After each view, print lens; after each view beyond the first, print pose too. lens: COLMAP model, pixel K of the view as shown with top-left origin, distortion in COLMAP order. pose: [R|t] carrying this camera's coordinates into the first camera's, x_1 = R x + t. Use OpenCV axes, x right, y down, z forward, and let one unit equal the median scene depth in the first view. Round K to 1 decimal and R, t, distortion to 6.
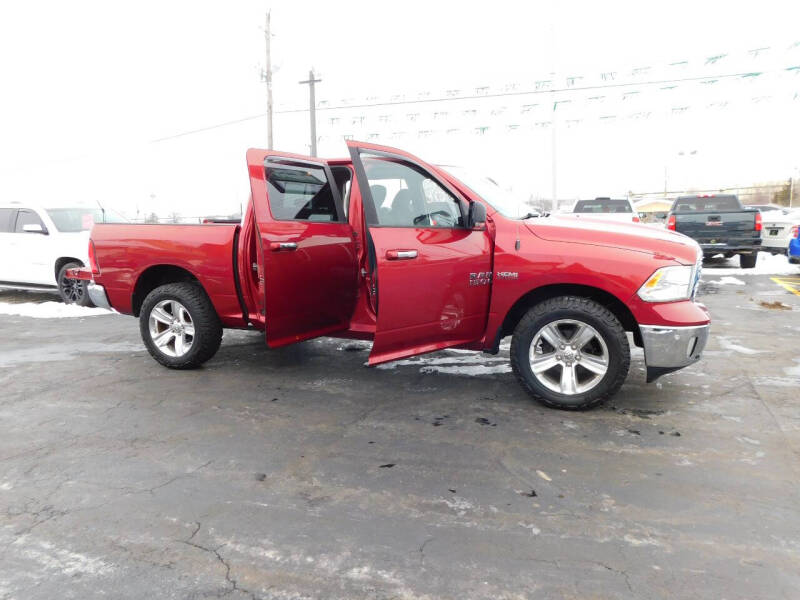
lens RADIAL K [[549.2, 0, 403.2], [0, 549.2, 304.2], [0, 0, 1]] dist [-0.076667, 0.066116]
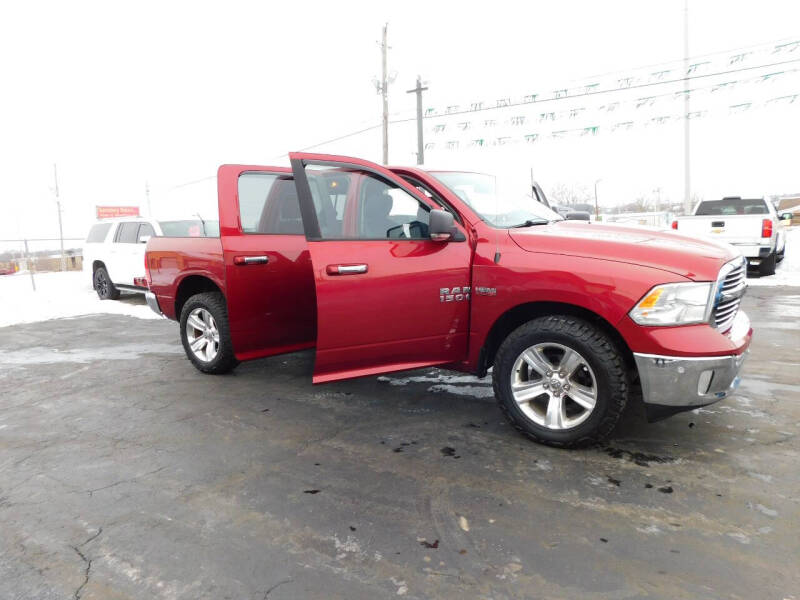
lens RADIAL K [[548.2, 0, 400.0], [0, 548.2, 300.0], [0, 0, 1]] dist [-0.071150, 0.063820]
pose [[0.965969, 0.017633, -0.258058, 0.283962], [-0.021974, 0.999661, -0.013945, -0.022530], [0.257725, 0.019141, 0.966029, 0.093341]]
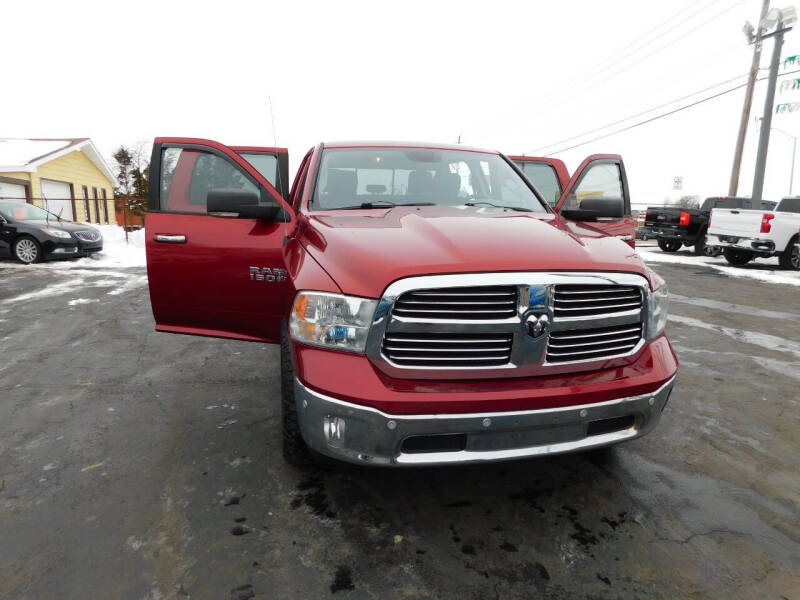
lens RADIAL K [[540.3, 0, 403.6], [0, 540.3, 304.2], [0, 0, 1]] dist [-0.085191, 0.065118]
pose [[0.543359, 0.179240, -0.820143, 0.985681], [-0.154136, 0.981634, 0.112416, -0.131375], [0.825229, 0.065331, 0.561006, 0.684530]]
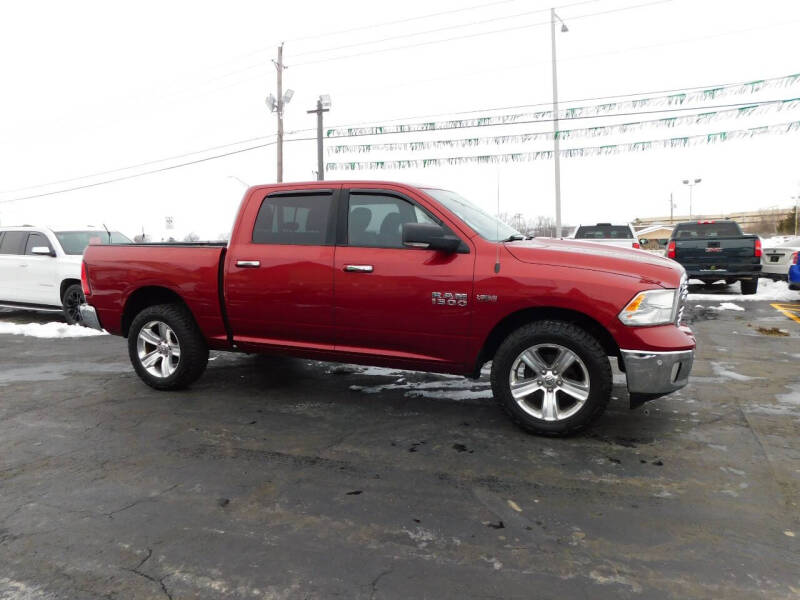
lens RADIAL K [[540.3, 0, 403.6], [0, 540.3, 304.2], [0, 0, 1]] dist [-0.085191, 0.065118]
pose [[0.999772, 0.006911, -0.020190, 0.059680], [-0.007818, 0.998949, -0.045167, 0.002530], [0.019856, 0.045314, 0.998775, 0.029064]]
